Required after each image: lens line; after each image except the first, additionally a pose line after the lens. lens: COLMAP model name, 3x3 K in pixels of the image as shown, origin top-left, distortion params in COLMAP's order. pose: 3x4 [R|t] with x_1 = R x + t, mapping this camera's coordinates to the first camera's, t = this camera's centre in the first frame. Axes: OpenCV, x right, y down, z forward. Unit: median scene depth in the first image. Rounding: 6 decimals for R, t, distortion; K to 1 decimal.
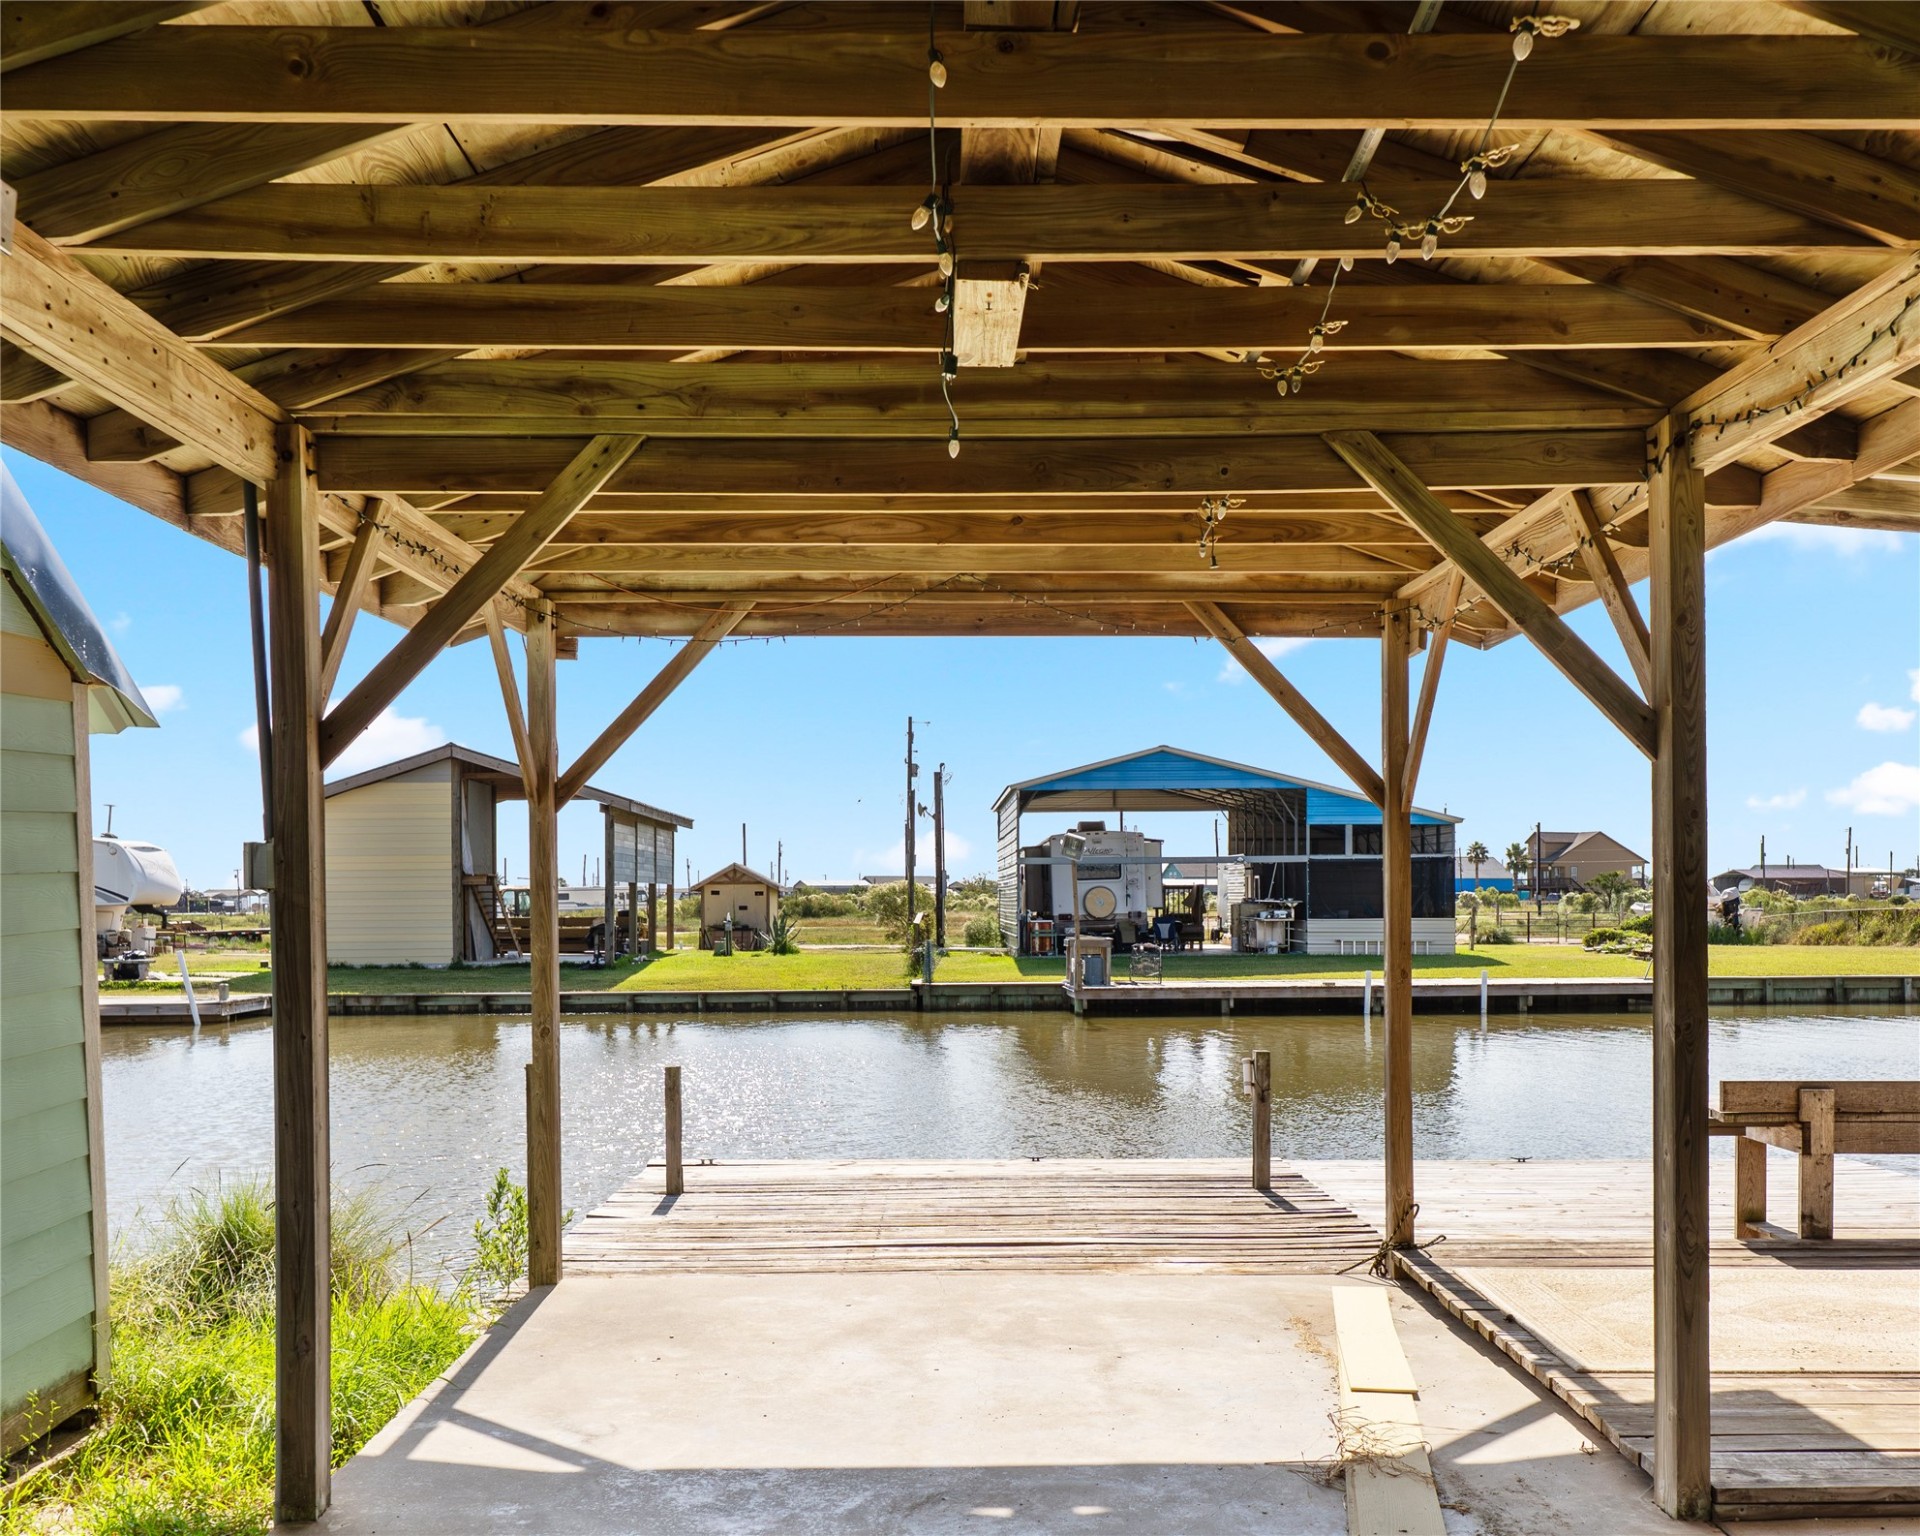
lens RADIAL K [[1831.2, 0, 965.0], [0, 1831.2, 904.8], [0, 0, 1]] dist [-0.009368, -0.003091]
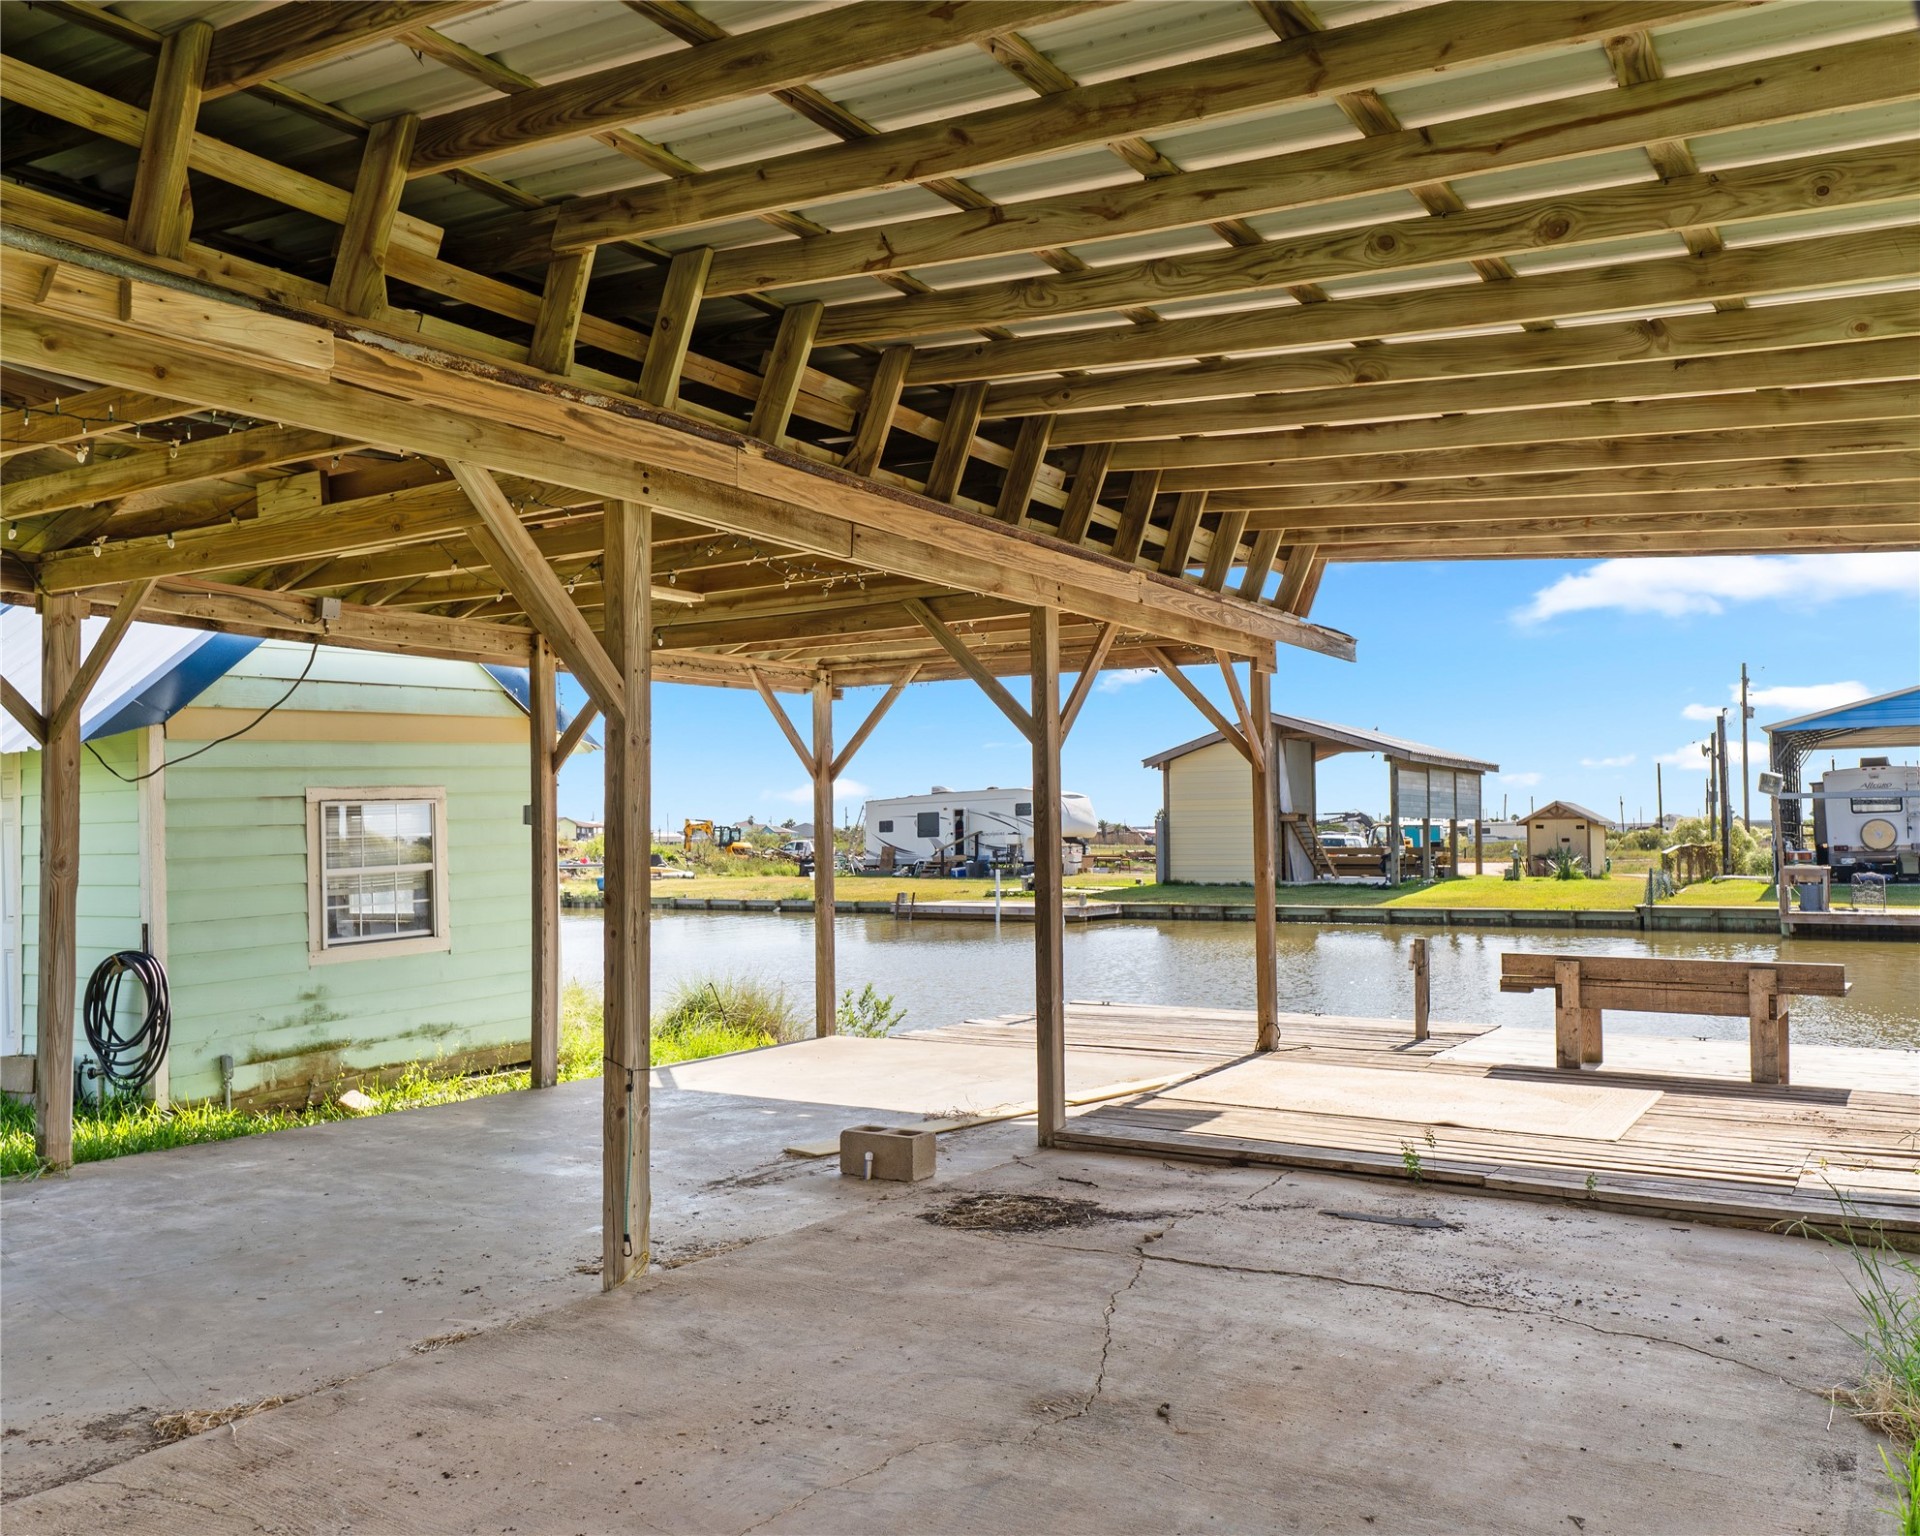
lens RADIAL K [[1577.0, 0, 960.0], [0, 1577.0, 768.0], [0, 0, 1]] dist [0.001042, 0.004424]
pose [[0.843728, -0.024277, -0.536221, 0.145290], [0.000239, 0.998994, -0.044853, 0.001392], [0.536770, 0.037715, 0.842885, -0.055500]]
